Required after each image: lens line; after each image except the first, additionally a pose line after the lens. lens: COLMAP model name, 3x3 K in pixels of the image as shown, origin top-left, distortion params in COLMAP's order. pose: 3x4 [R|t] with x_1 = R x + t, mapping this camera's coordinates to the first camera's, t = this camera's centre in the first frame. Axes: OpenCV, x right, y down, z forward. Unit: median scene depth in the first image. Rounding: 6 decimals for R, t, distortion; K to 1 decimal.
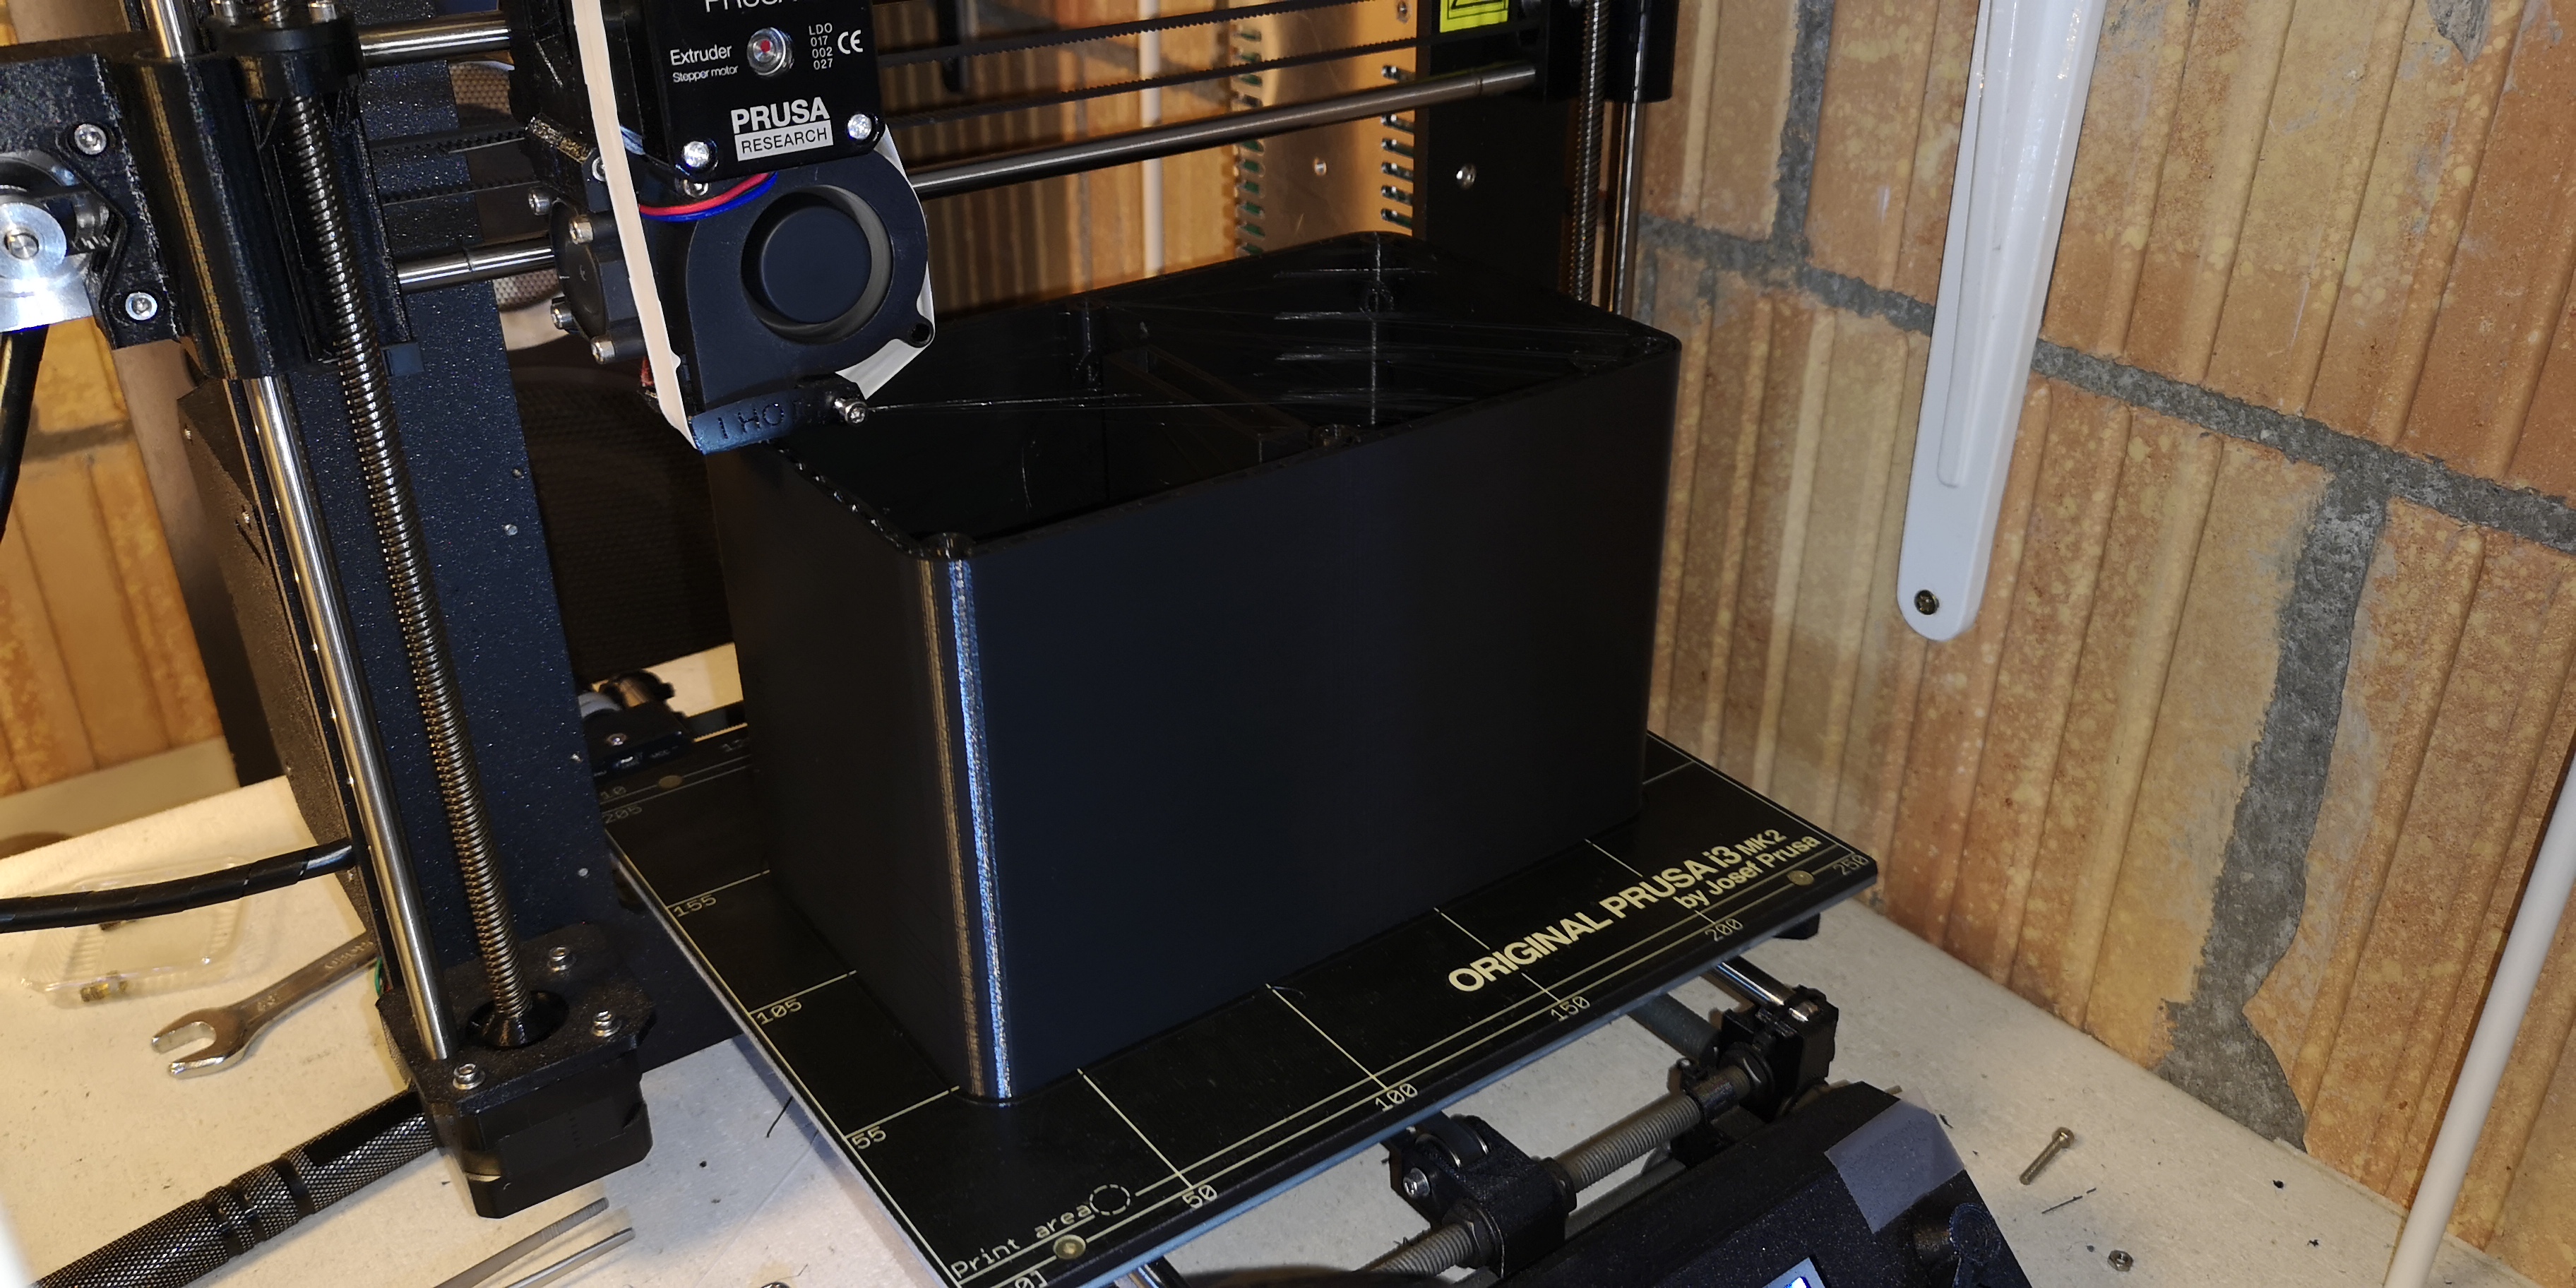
lens RADIAL K [[2060.3, 0, 1294.6], [0, 2060.3, 643.8], [0, 0, 1]] dist [-0.008058, -0.030268]
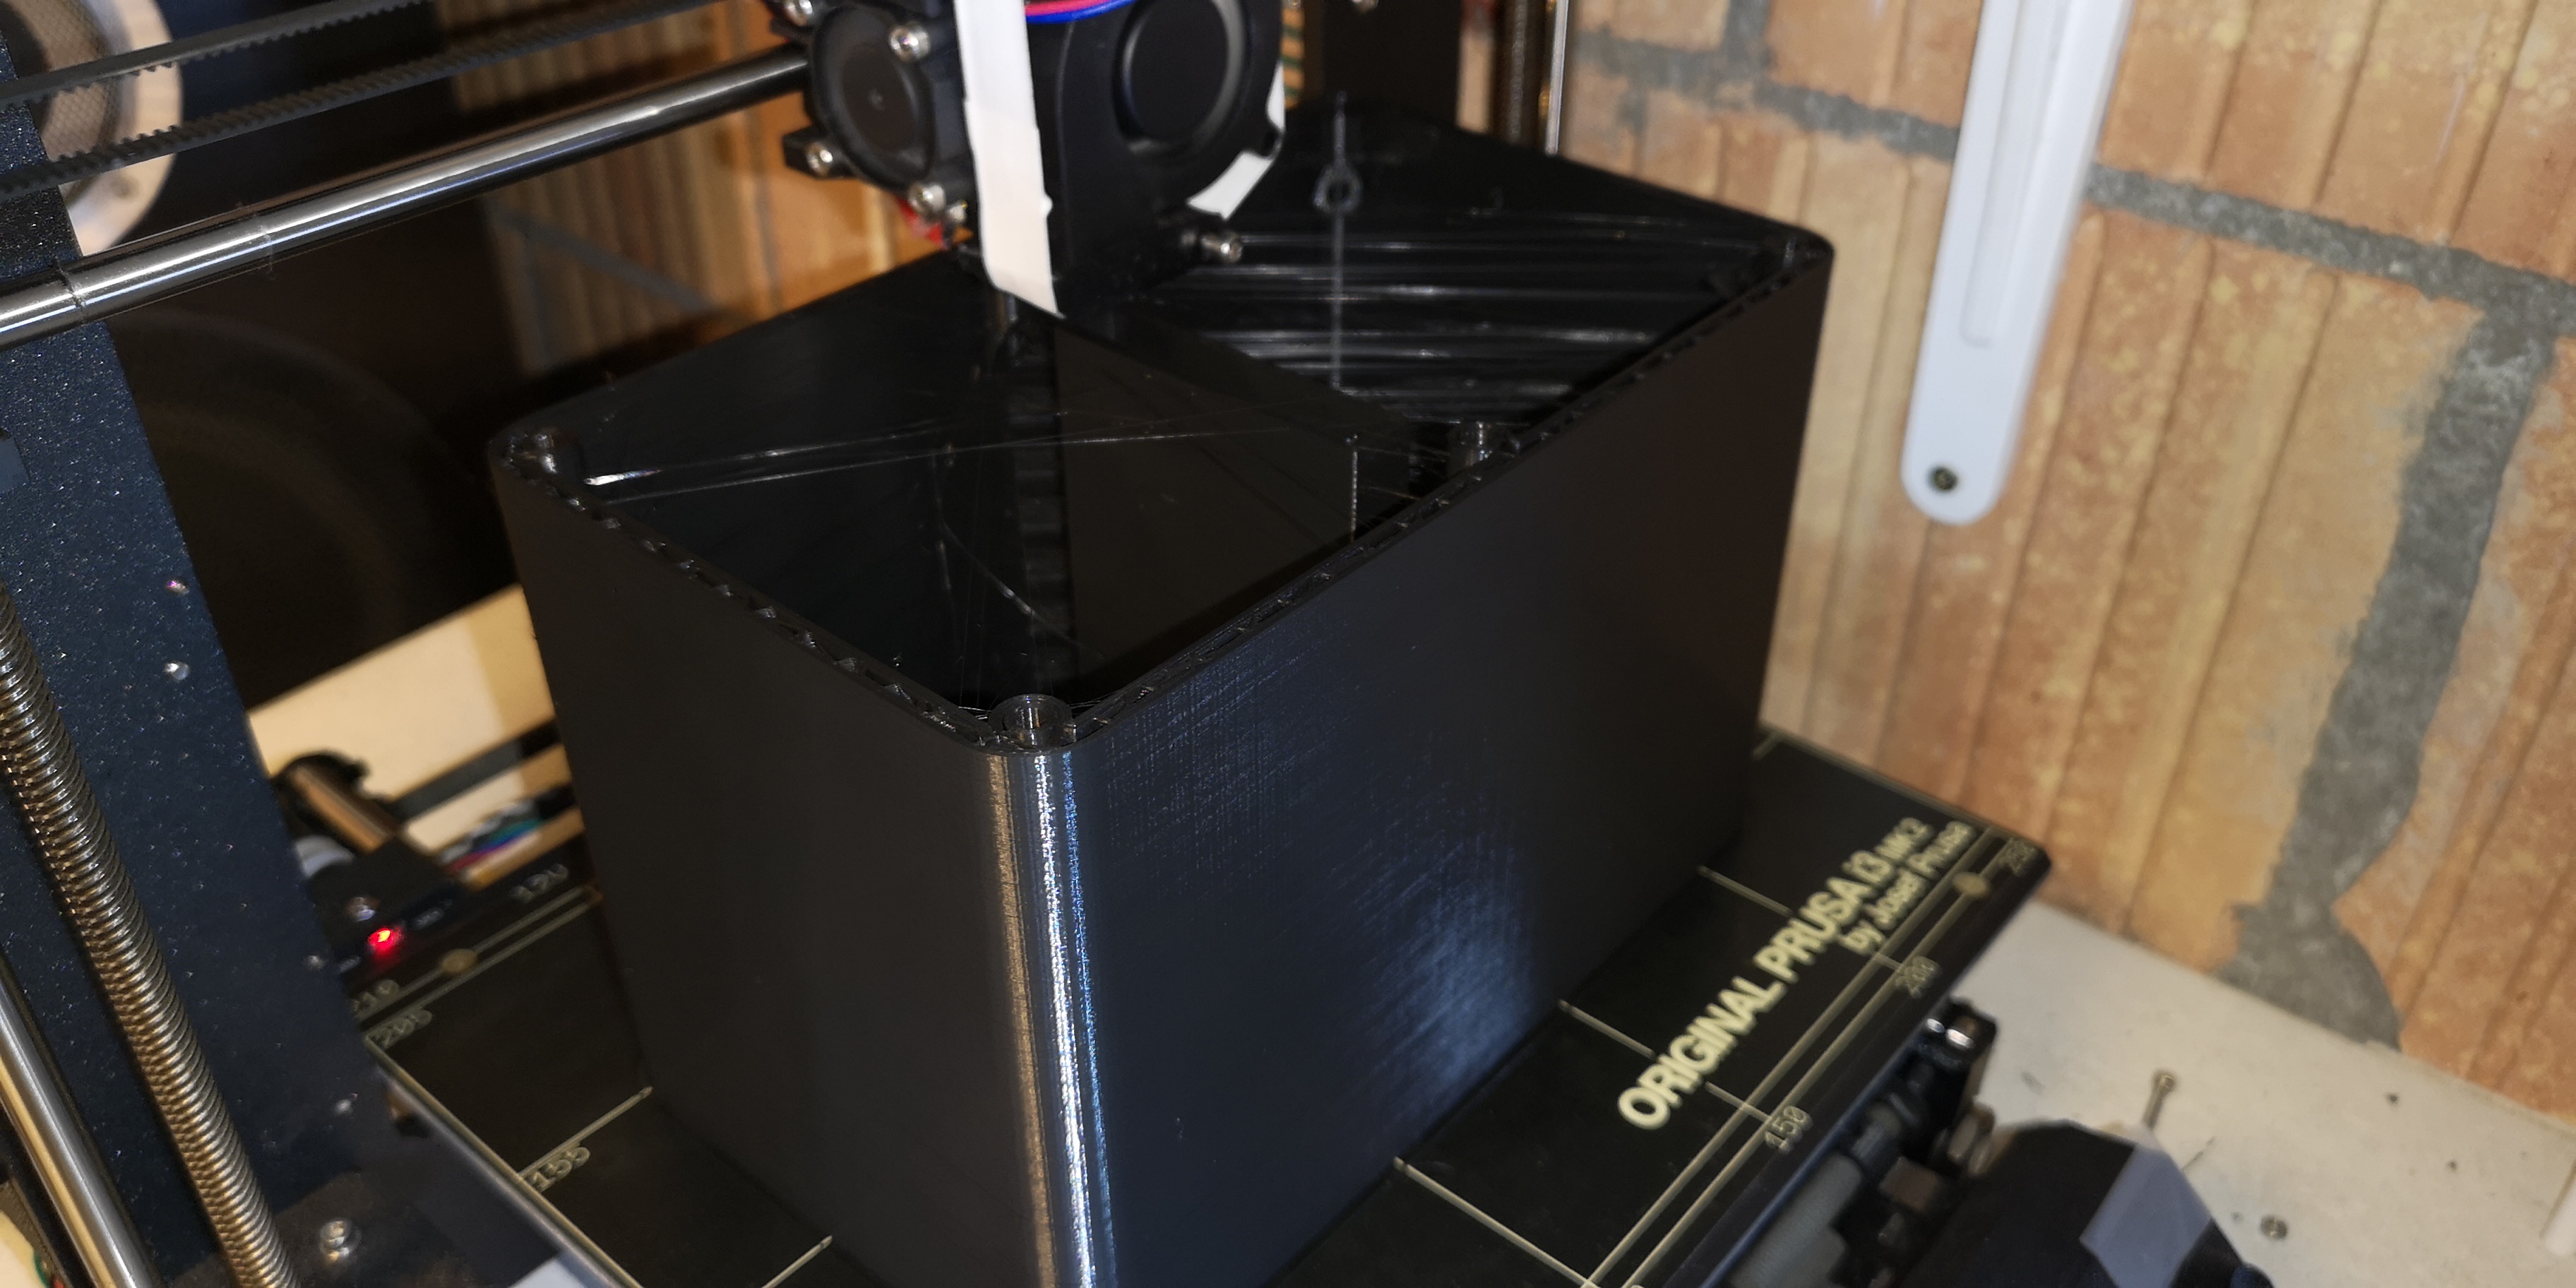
lens RADIAL K [[2060.3, 0, 1274.9], [0, 2060.3, 652.4], [0, 0, 1]] dist [-0.008058, -0.030268]
pose [[0.971813, -0.128952, 0.197358, -0.154100], [0.103940, 0.985749, 0.132266, -0.102551], [-0.211601, -0.108025, 0.971368, 0.259520]]
